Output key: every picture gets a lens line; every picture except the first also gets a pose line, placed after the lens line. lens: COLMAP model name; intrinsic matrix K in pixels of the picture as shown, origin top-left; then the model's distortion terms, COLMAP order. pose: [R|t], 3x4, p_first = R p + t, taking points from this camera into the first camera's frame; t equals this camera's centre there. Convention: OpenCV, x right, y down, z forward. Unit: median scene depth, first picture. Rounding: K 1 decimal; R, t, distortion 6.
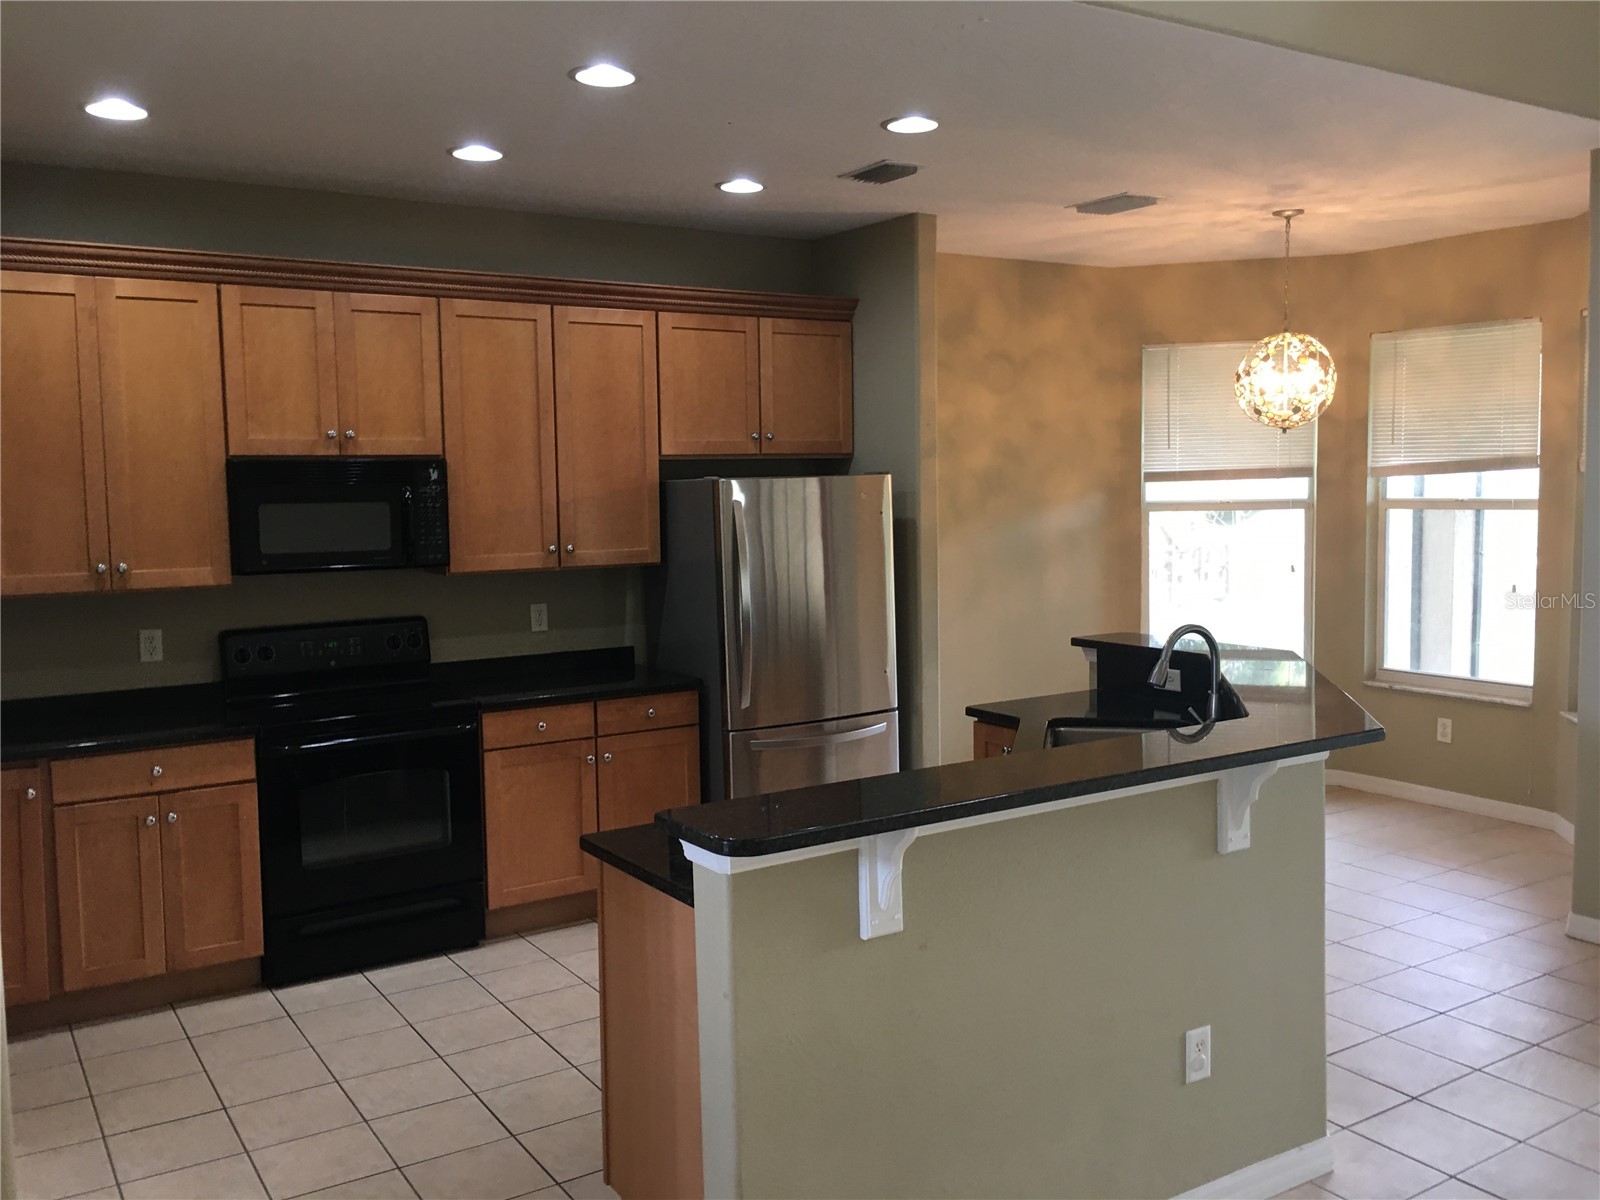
lens RADIAL K [[1369.4, 0, 802.5], [0, 1369.4, 566.4], [0, 0, 1]] dist [0.059159, -0.014377]
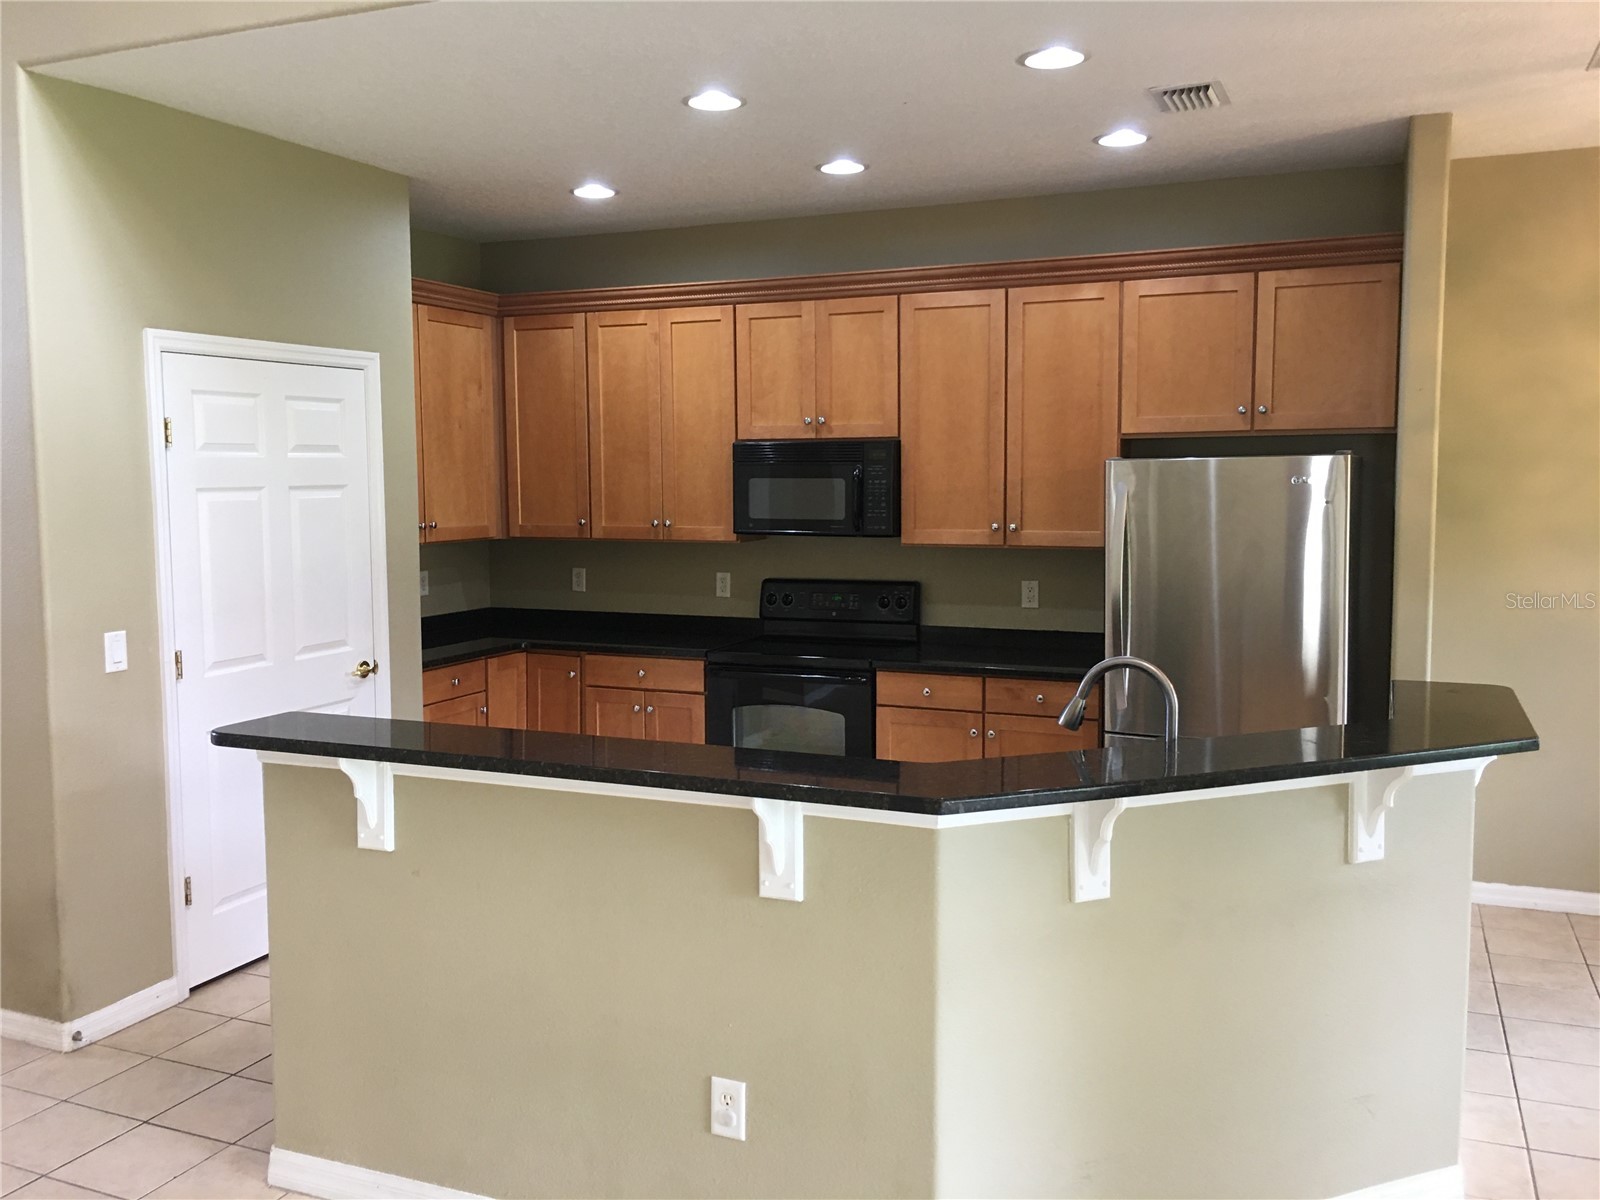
lens RADIAL K [[1355.0, 0, 800.4], [0, 1355.0, 572.3], [0, 0, 1]] dist [0.007559, -0.001480]
pose [[0.555850, 0.073909, -0.827991, 0.589281], [-0.055309, 0.997121, 0.051875, -0.023715], [0.829441, 0.016960, 0.558337, 0.317458]]
